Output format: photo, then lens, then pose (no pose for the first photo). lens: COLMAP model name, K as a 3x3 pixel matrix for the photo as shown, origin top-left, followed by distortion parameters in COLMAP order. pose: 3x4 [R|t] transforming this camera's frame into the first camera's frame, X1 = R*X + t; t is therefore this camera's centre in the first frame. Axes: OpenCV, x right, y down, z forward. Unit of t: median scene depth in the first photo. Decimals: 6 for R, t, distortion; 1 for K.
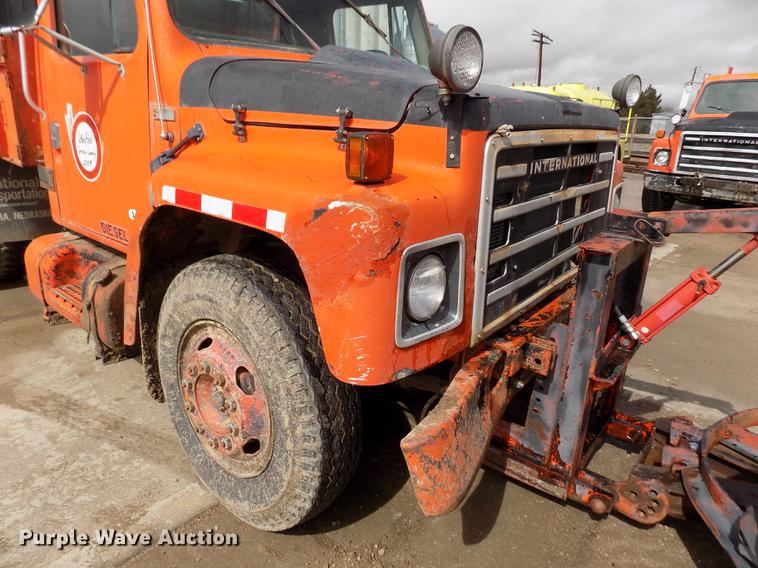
lens RADIAL K [[508.3, 0, 381.3], [0, 508.3, 272.9], [0, 0, 1]] dist [-0.075451, 0.072051]
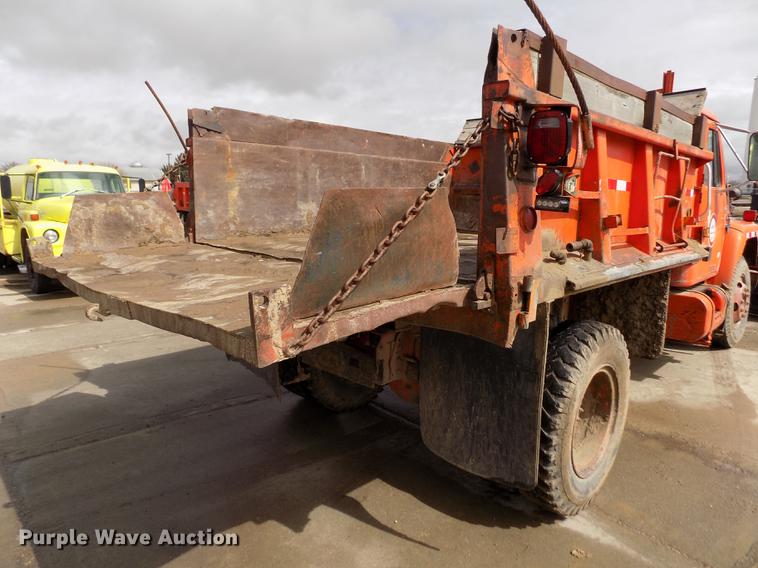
lens RADIAL K [[508.3, 0, 381.3], [0, 508.3, 272.9], [0, 0, 1]] dist [-0.075451, 0.072051]
pose [[0.116642, -0.191643, 0.974509, -2.943117], [0.303081, 0.941271, 0.148830, -0.855168], [-0.945799, 0.277995, 0.167875, 2.129566]]
